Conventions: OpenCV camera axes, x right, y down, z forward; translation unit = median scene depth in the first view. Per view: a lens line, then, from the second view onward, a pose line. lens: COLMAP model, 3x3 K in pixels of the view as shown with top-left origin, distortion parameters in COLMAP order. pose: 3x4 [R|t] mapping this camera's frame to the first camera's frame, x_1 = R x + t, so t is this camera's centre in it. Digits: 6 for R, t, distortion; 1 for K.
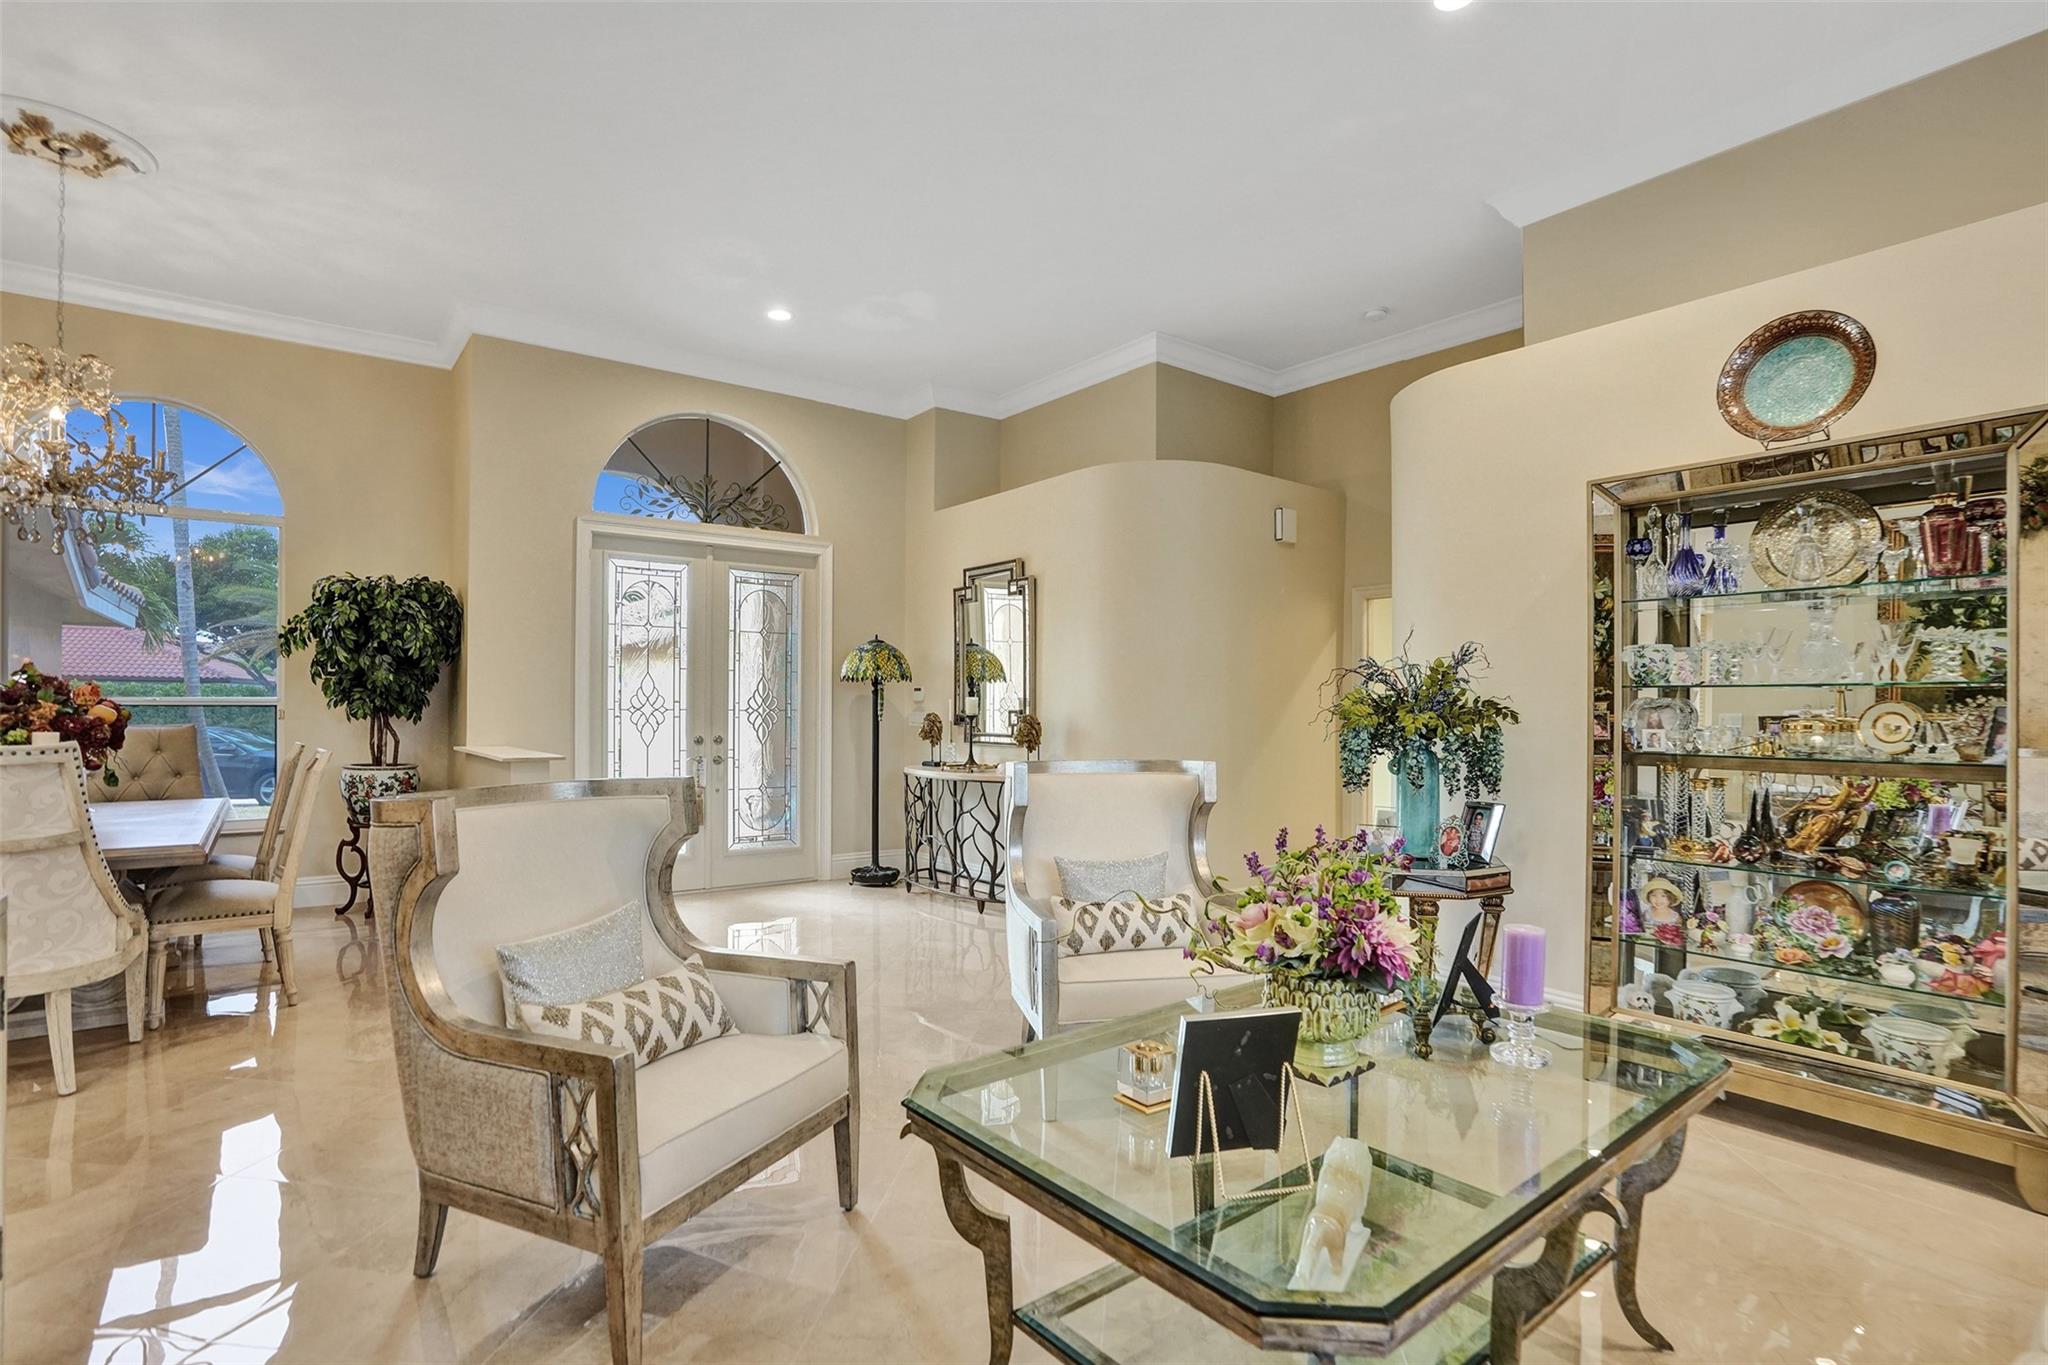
lens RADIAL K [[983.6, 0, 1031.2], [0, 983.6, 701.5], [0, 0, 1]] dist [-0.046084, 0.017096]
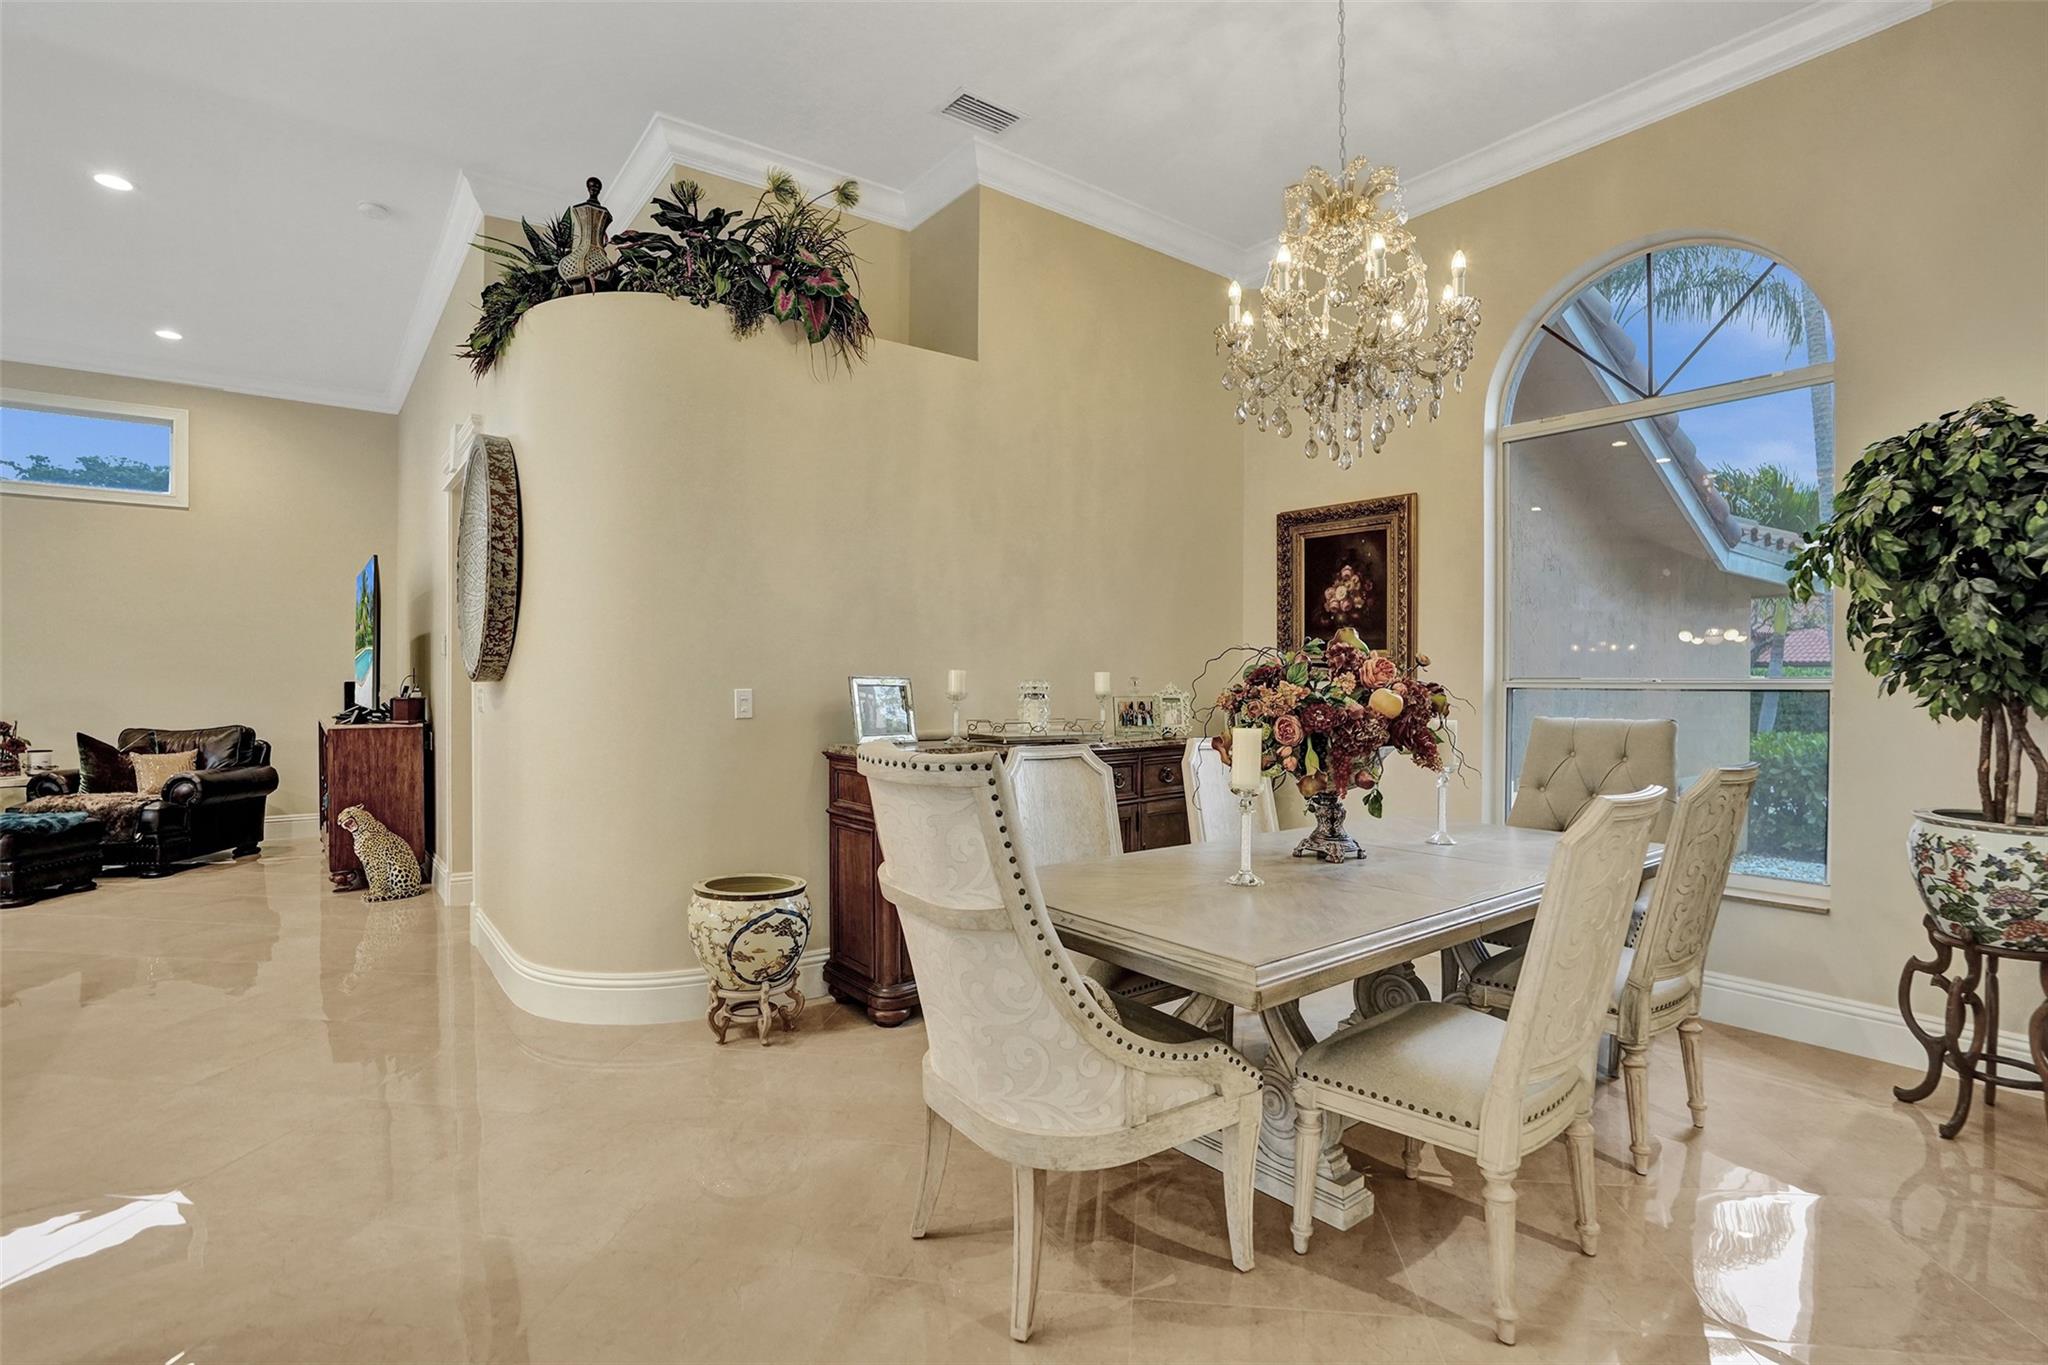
lens RADIAL K [[983.6, 0, 1028.0], [0, 983.6, 694.2], [0, 0, 1]] dist [-0.046084, 0.017096]
pose [[0.009273, 0.008670, -0.999919, -0.226819], [-0.000572, 0.999962, 0.008665, 0.001961], [0.999957, 0.000492, 0.009278, 0.548782]]
